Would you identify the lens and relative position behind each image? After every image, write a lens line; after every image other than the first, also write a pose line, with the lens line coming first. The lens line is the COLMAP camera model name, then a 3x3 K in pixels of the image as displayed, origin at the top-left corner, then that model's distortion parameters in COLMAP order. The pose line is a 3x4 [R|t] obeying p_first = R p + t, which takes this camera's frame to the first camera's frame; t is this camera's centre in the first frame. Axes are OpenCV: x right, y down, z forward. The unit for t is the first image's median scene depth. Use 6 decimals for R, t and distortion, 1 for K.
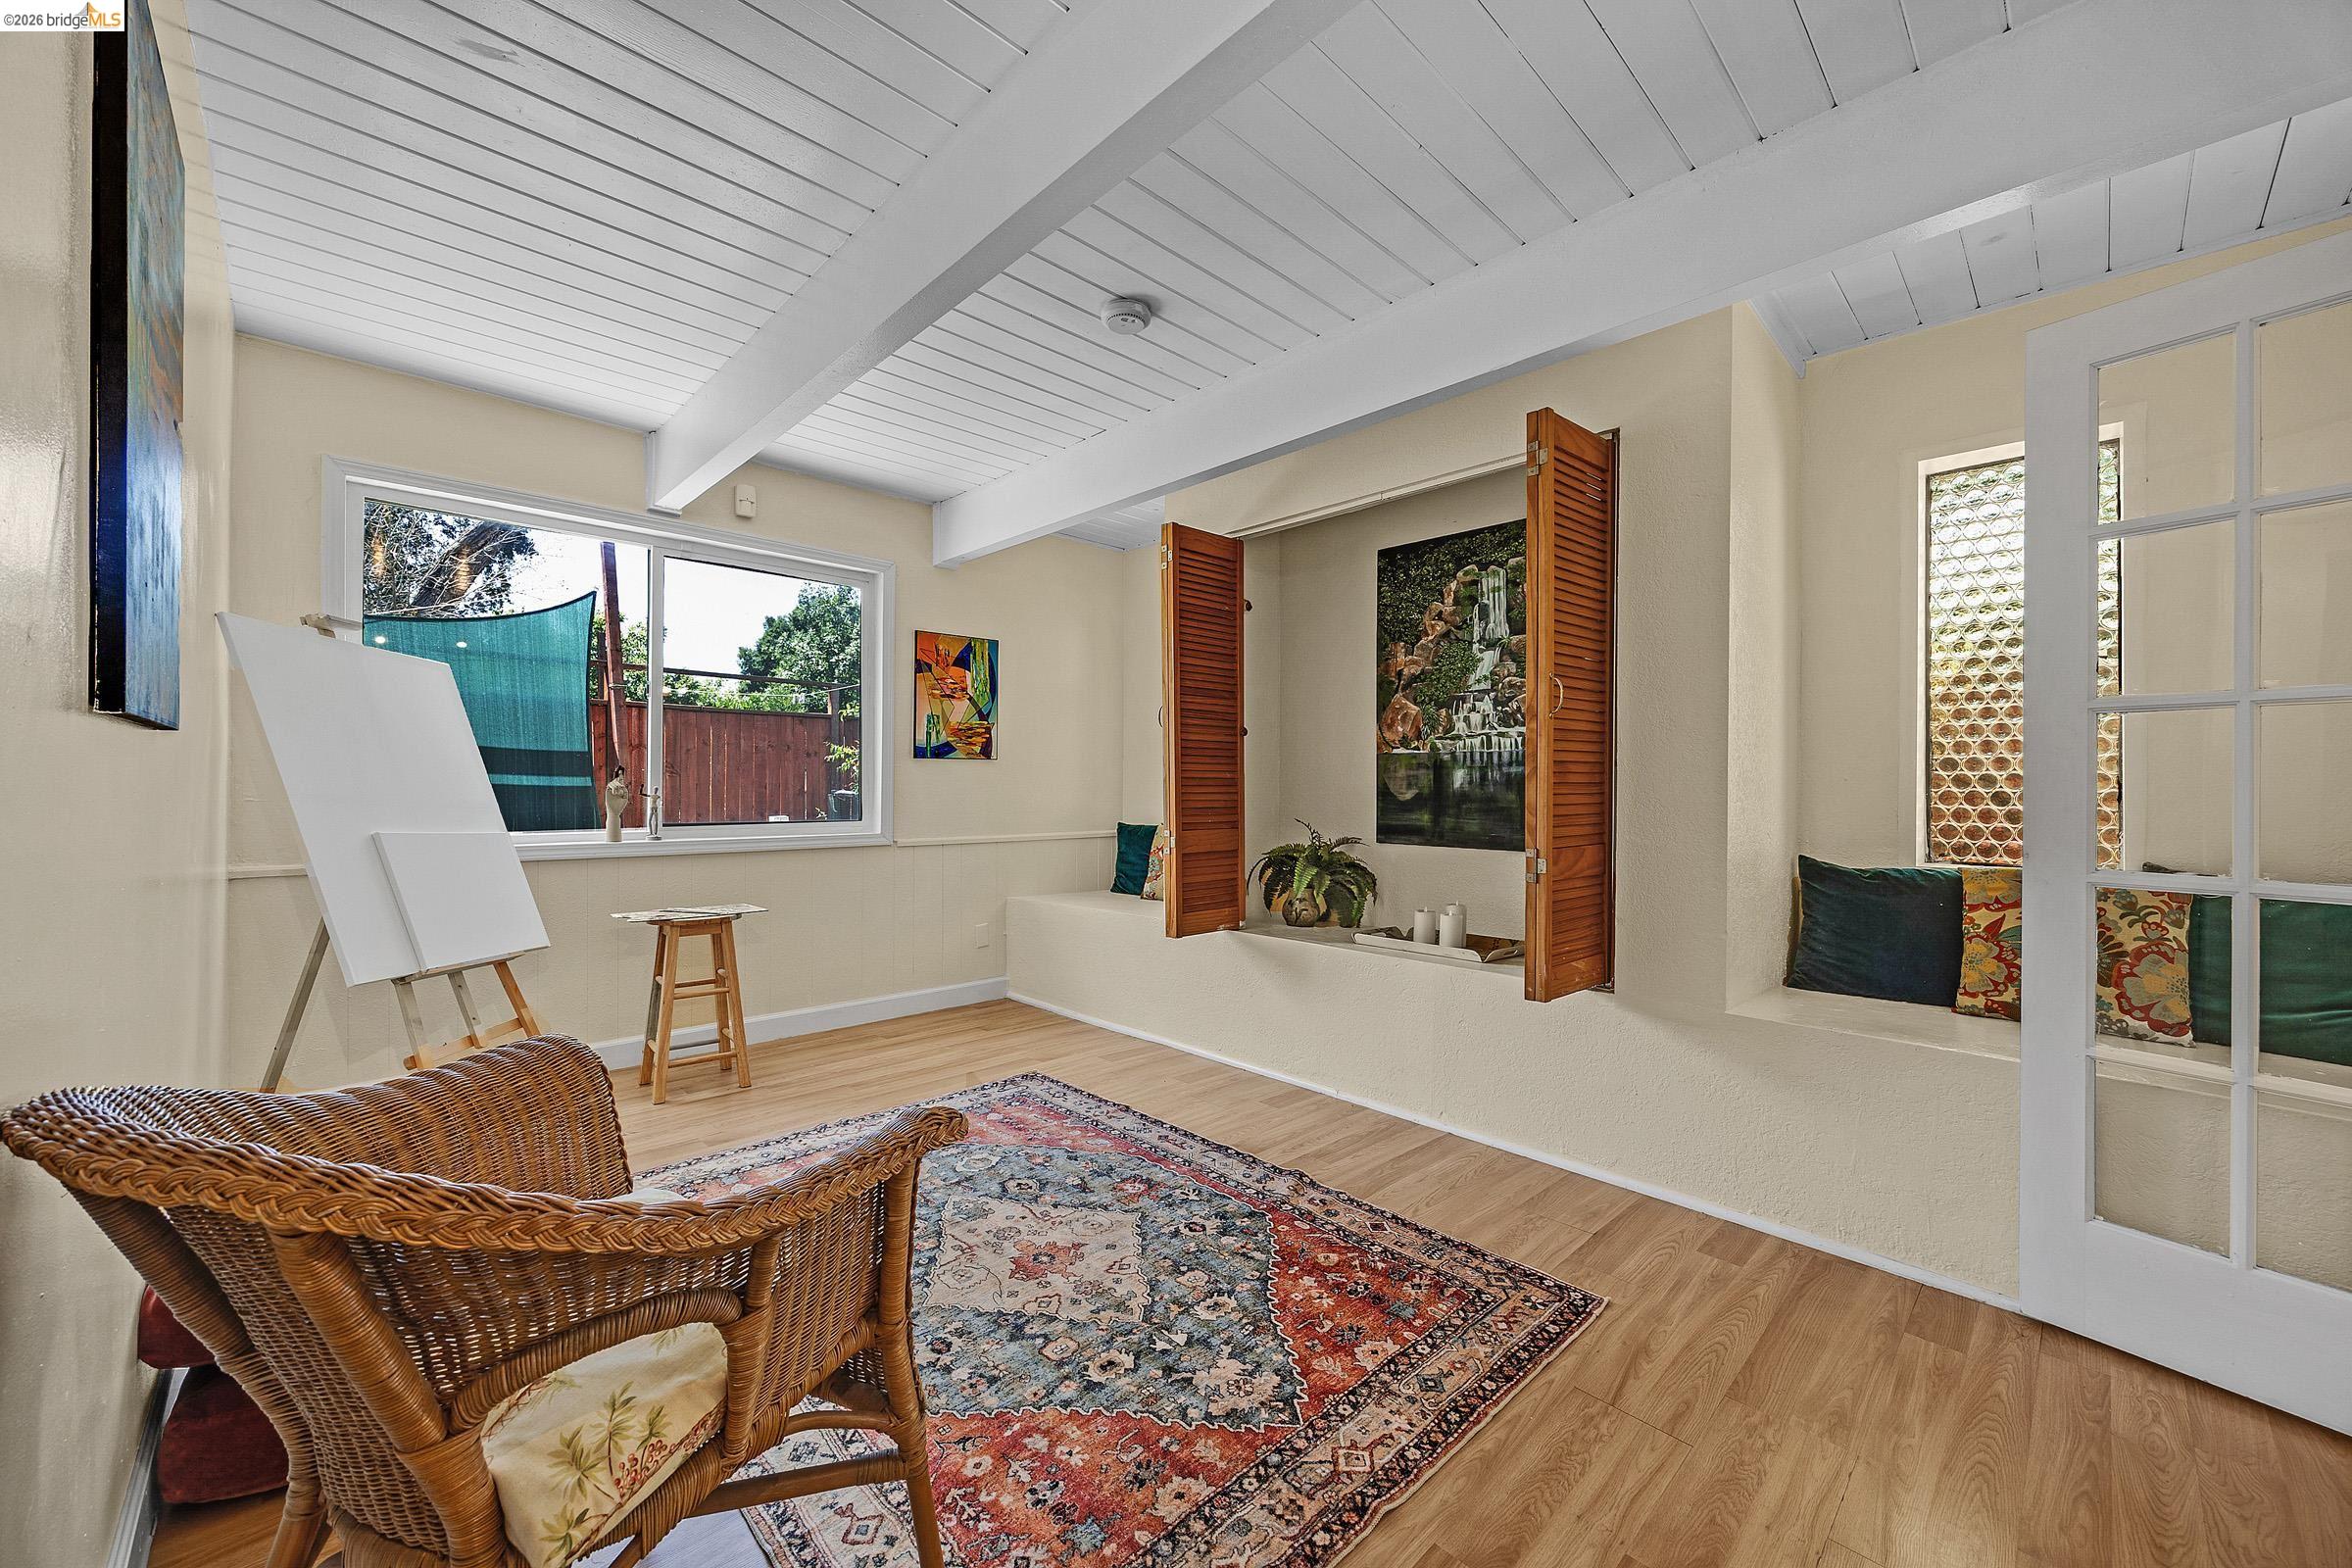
lens RADIAL K [[903.3, 0, 1182.1], [0, 903.3, 784.5], [0, 0, 1]] dist [-0.001908, -0.000144]
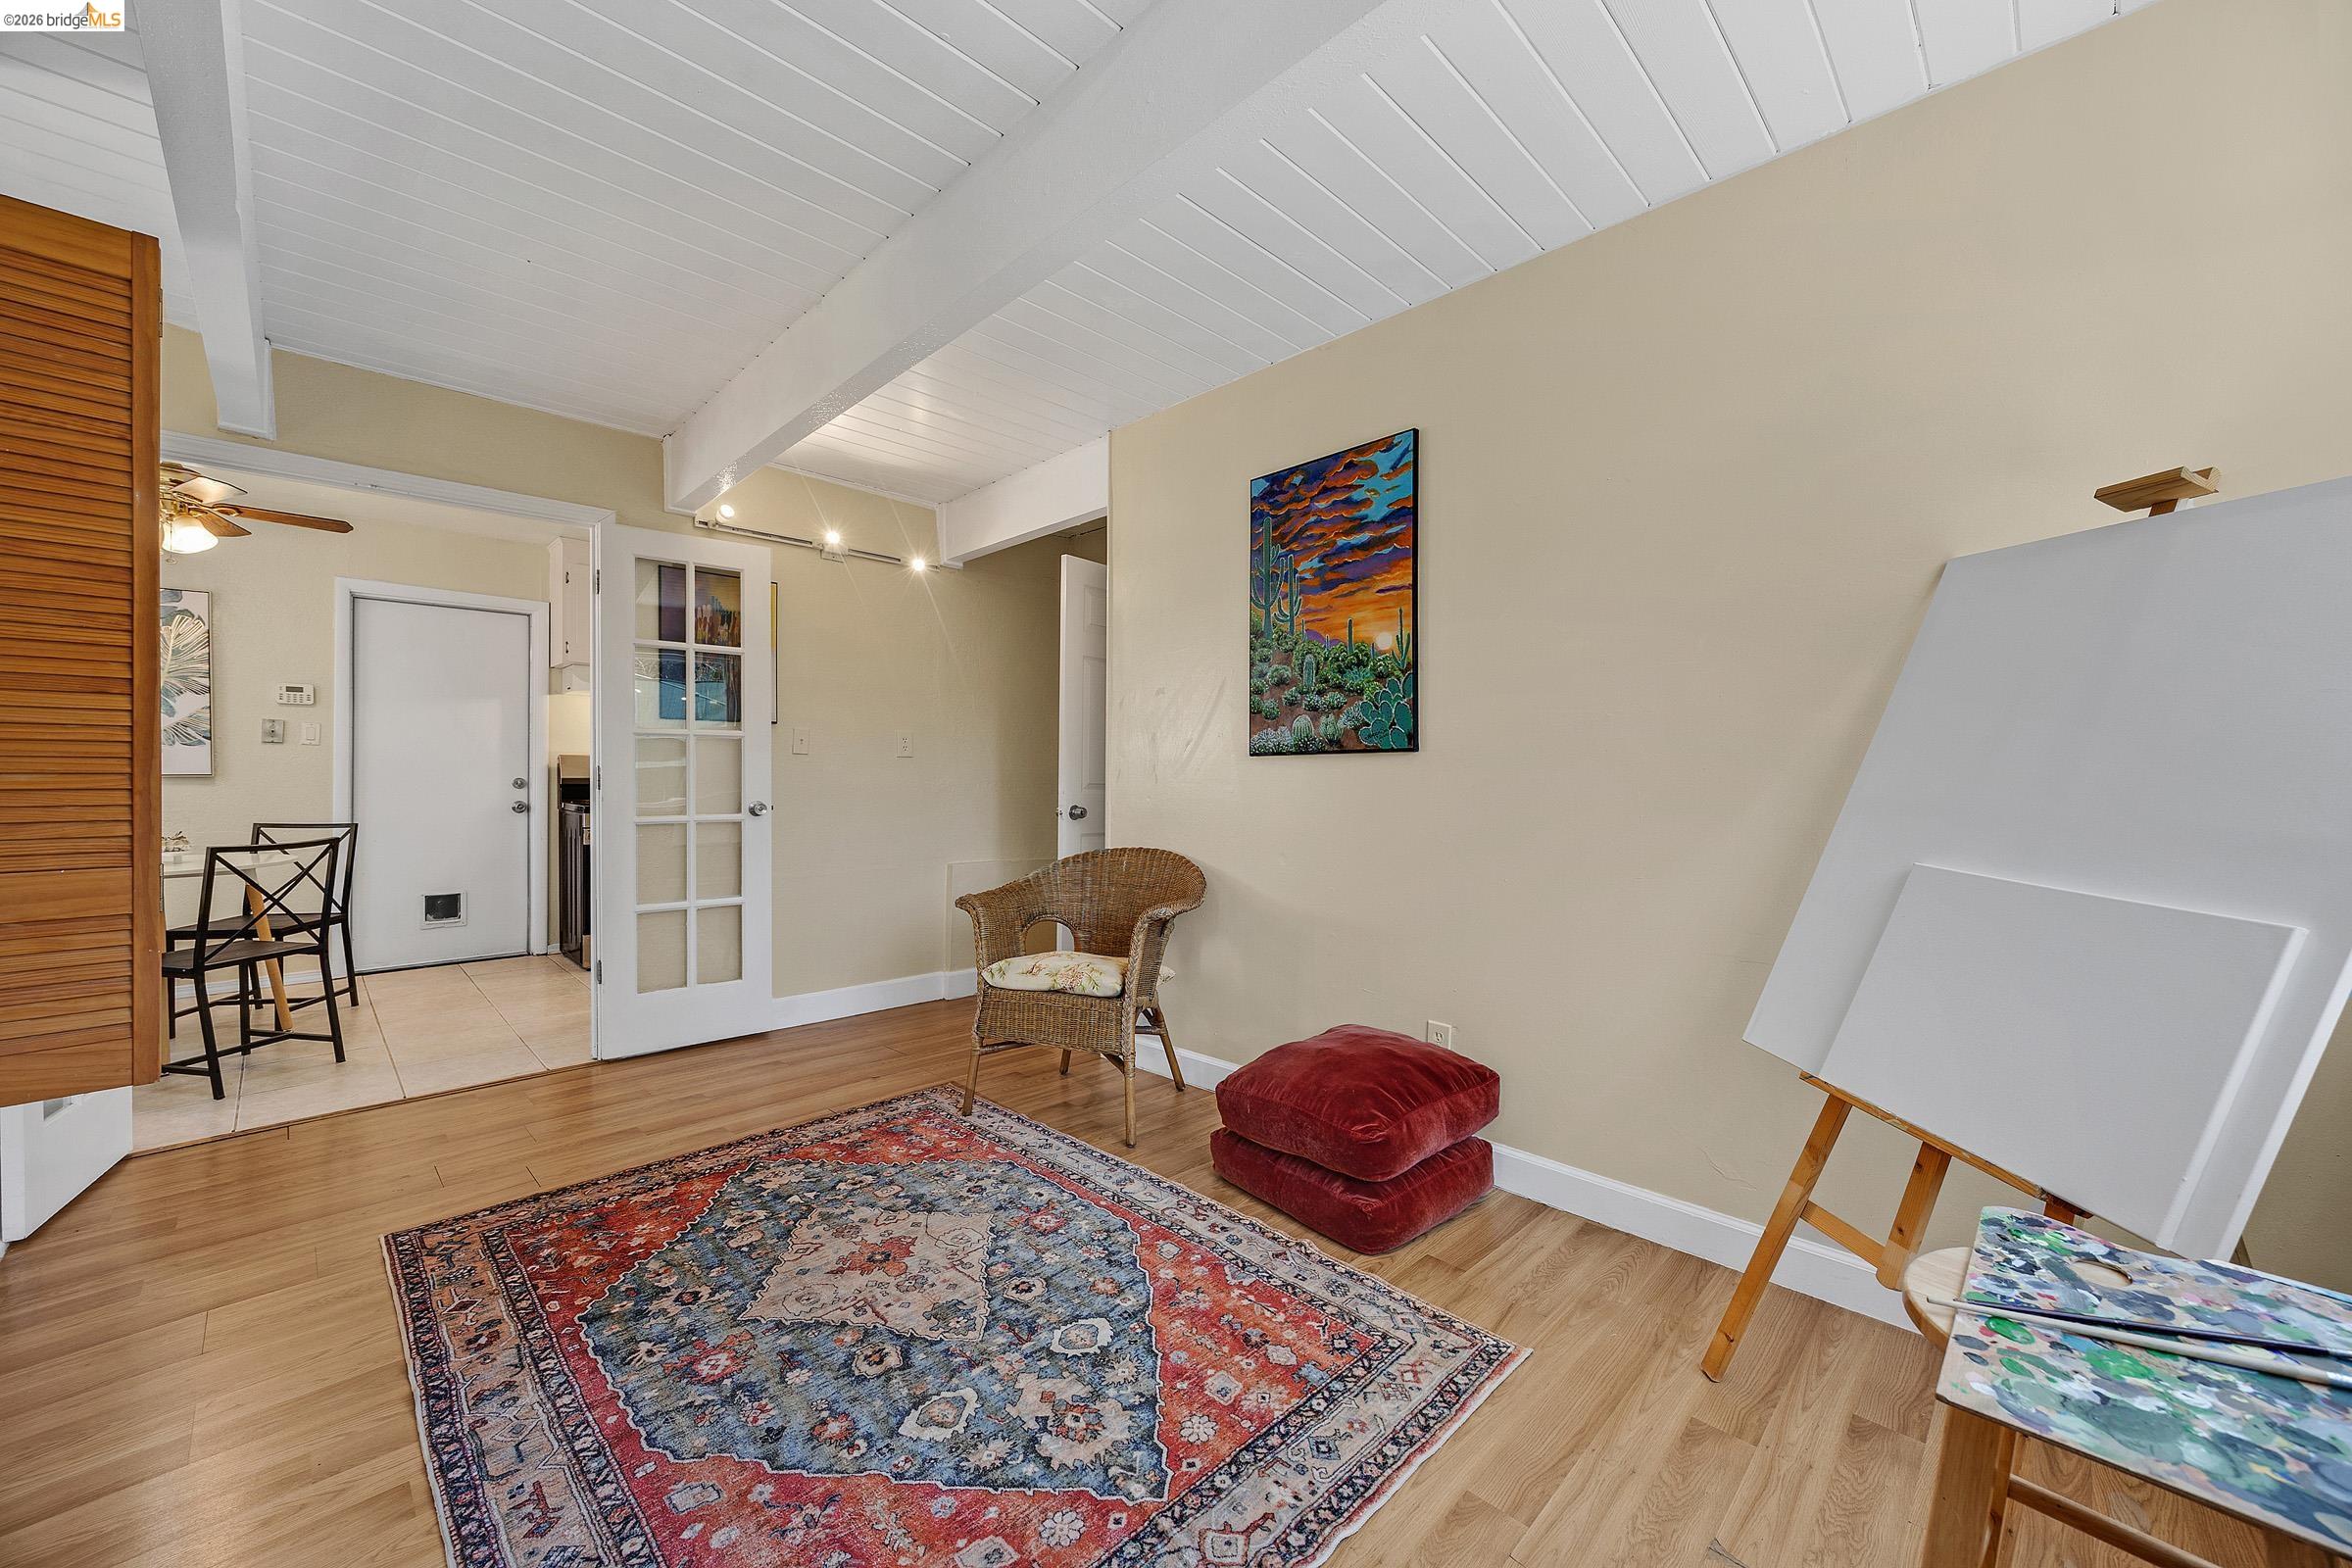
lens RADIAL K [[903.3, 0, 1172.3], [0, 903.3, 780.2], [0, 0, 1]] dist [-0.001908, -0.000144]
pose [[-0.999968, -0.004726, -0.006525, -0.450605], [-0.004740, 0.999987, 0.002059, 0.000214], [0.006515, 0.002089, -0.999977, 1.926509]]
